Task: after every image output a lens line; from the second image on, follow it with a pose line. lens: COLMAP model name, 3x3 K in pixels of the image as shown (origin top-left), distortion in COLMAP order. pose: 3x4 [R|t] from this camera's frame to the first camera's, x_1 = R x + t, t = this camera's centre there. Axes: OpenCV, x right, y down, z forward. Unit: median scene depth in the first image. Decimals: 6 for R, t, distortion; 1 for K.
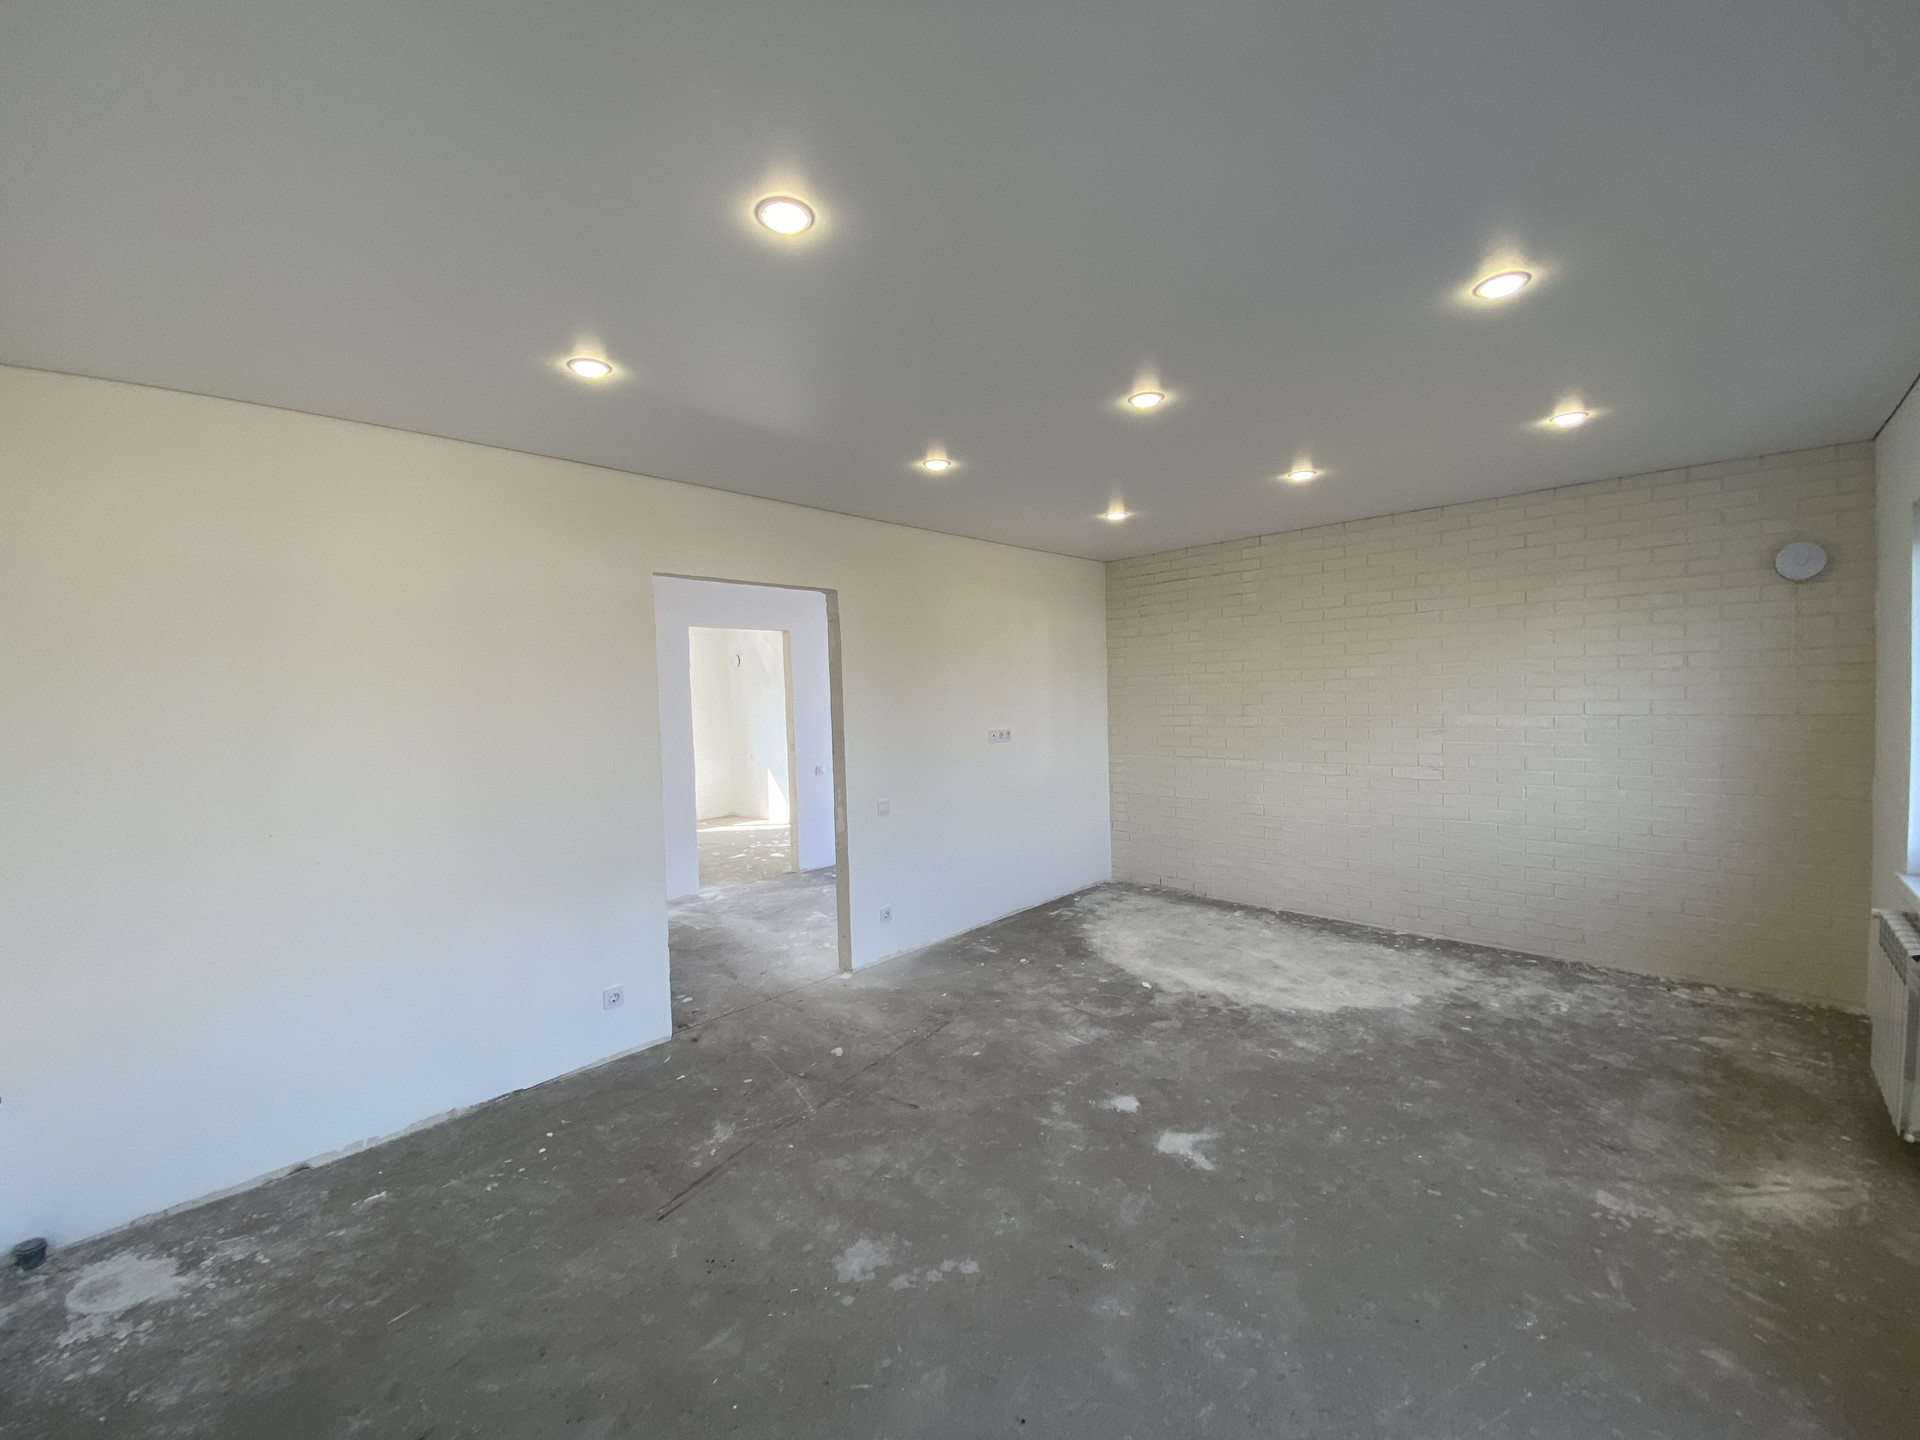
lens RADIAL K [[773.0, 0, 955.7], [0, 773.0, 706.4], [0, 0, 1]] dist [0.013051, -0.015807]
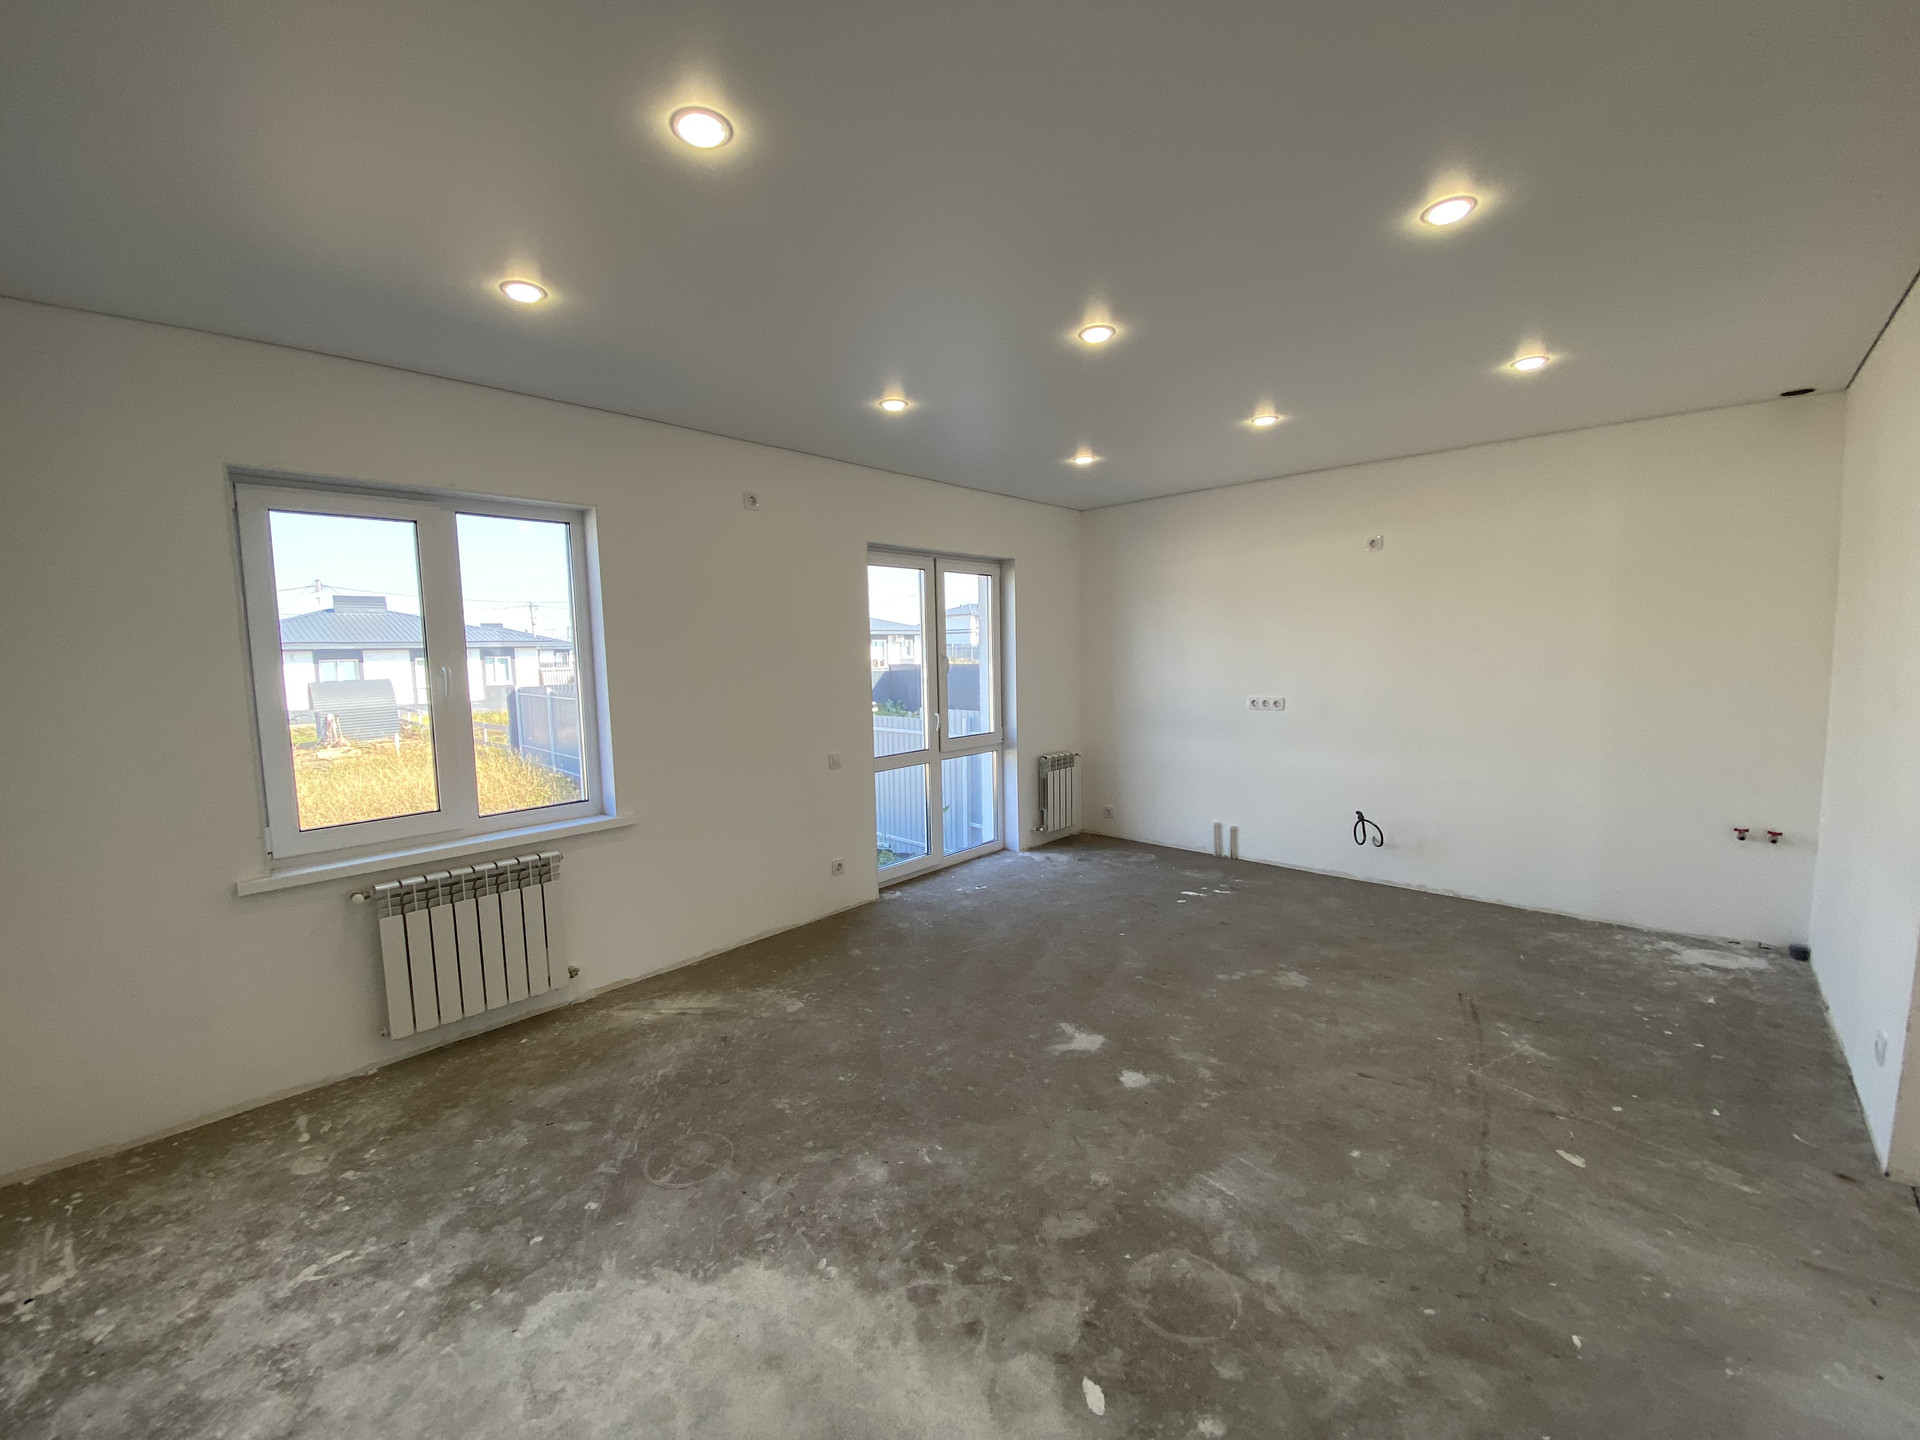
lens RADIAL K [[773.0, 0, 954.2], [0, 773.0, 717.8], [0, 0, 1]] dist [0.013051, -0.015807]
pose [[-0.998679, 0.050514, -0.009404, 0.355994], [0.049146, 0.992490, 0.112020, -0.026670], [0.014992, 0.111410, -0.993661, 1.581123]]
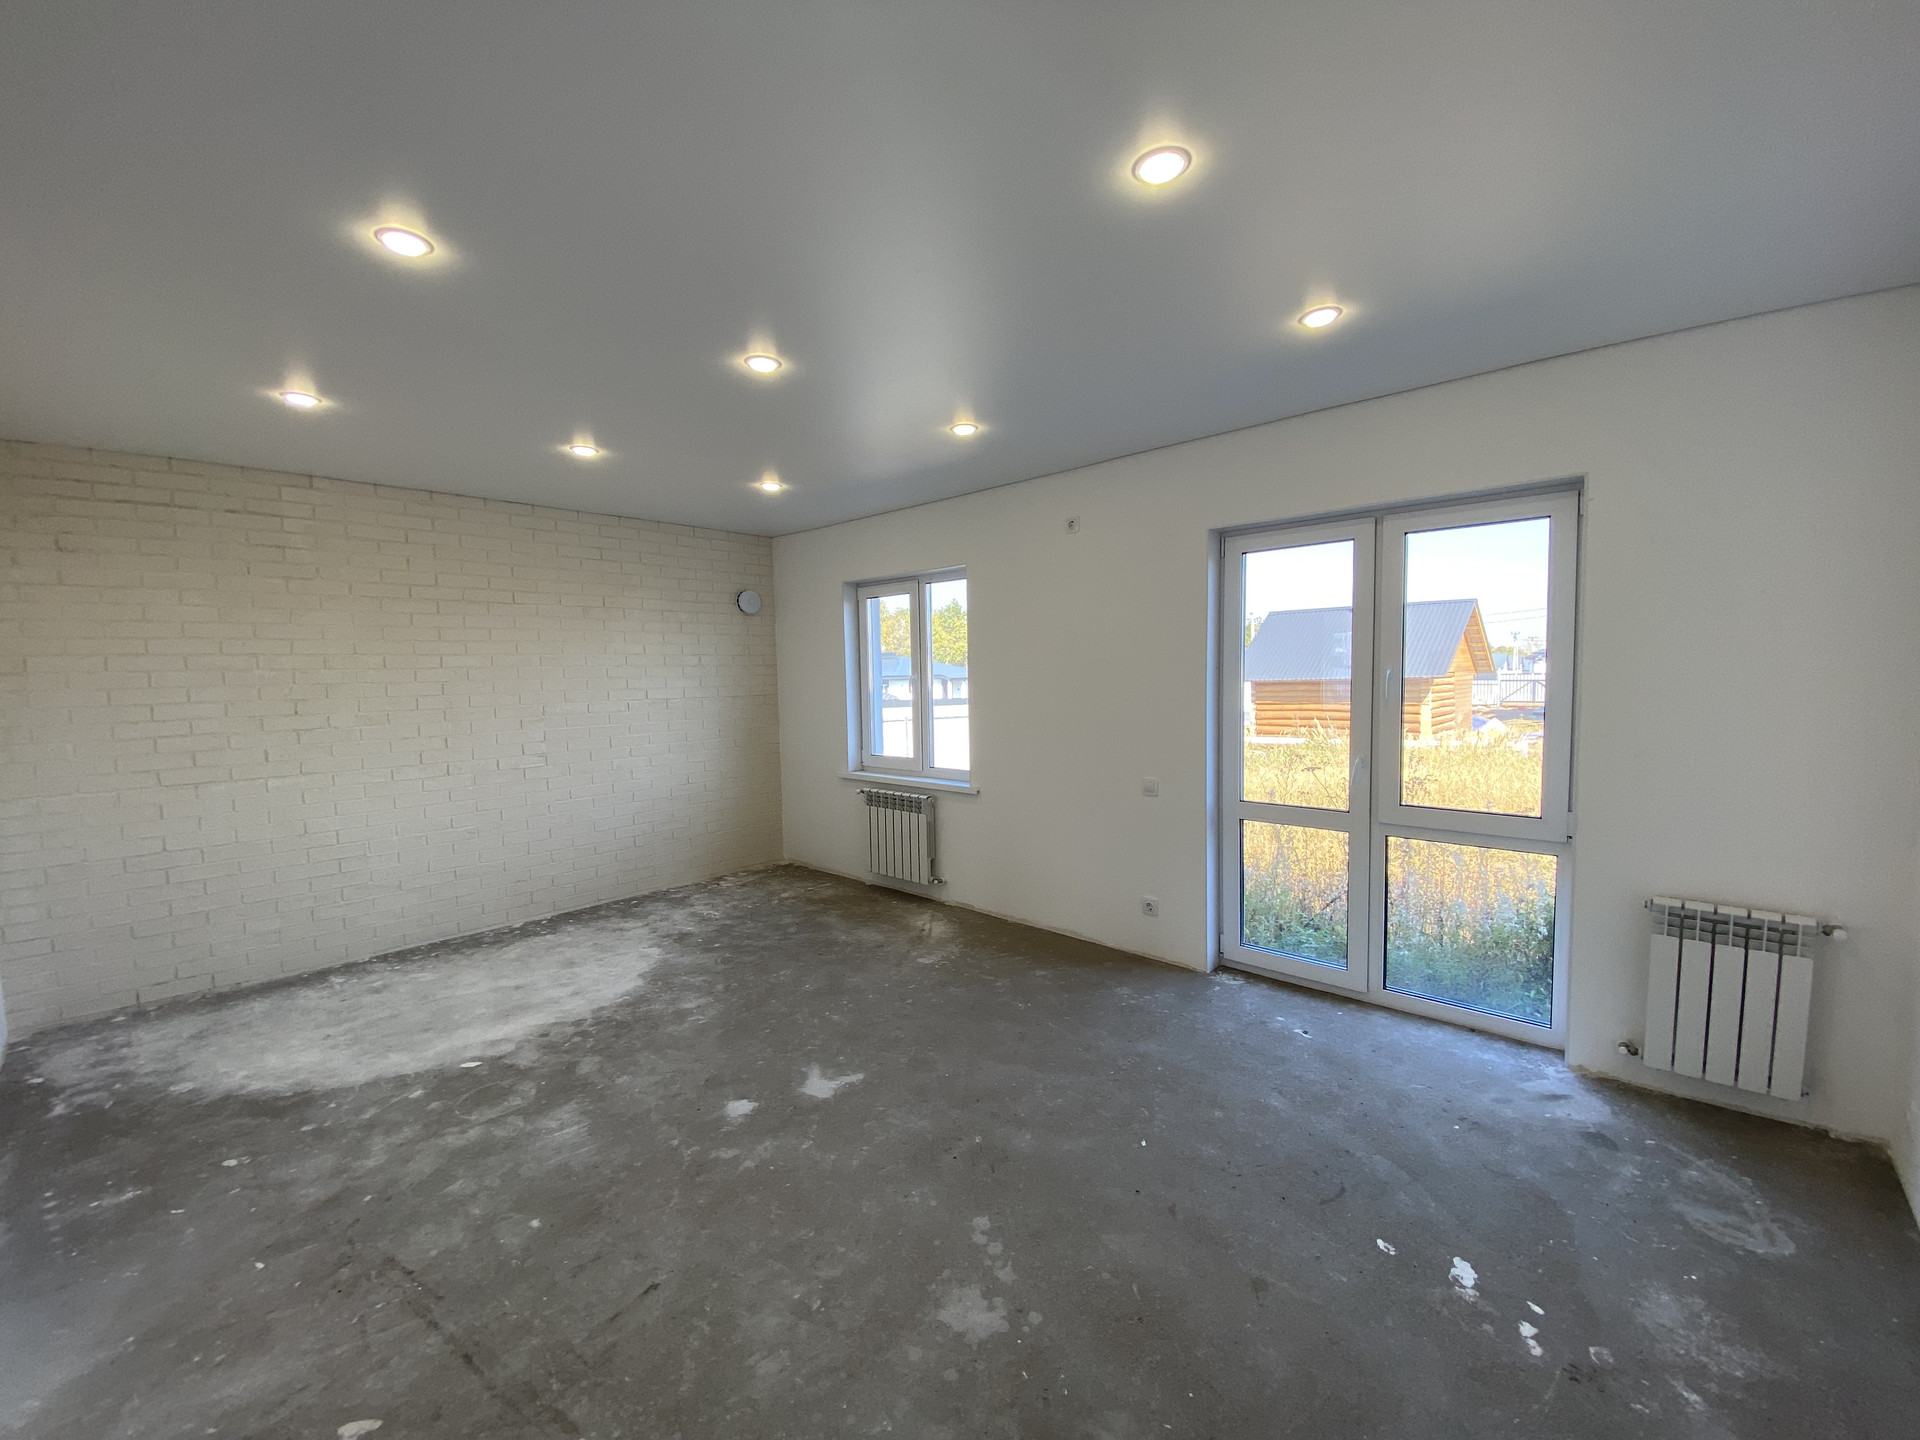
lens RADIAL K [[773.0, 0, 956.0], [0, 773.0, 715.4], [0, 0, 1]] dist [0.013051, -0.015807]
pose [[-0.024283, -0.031977, 0.999194, -0.590133], [0.039906, 0.998661, 0.032930, 0.019991], [-0.998908, 0.040673, -0.022974, 0.629540]]
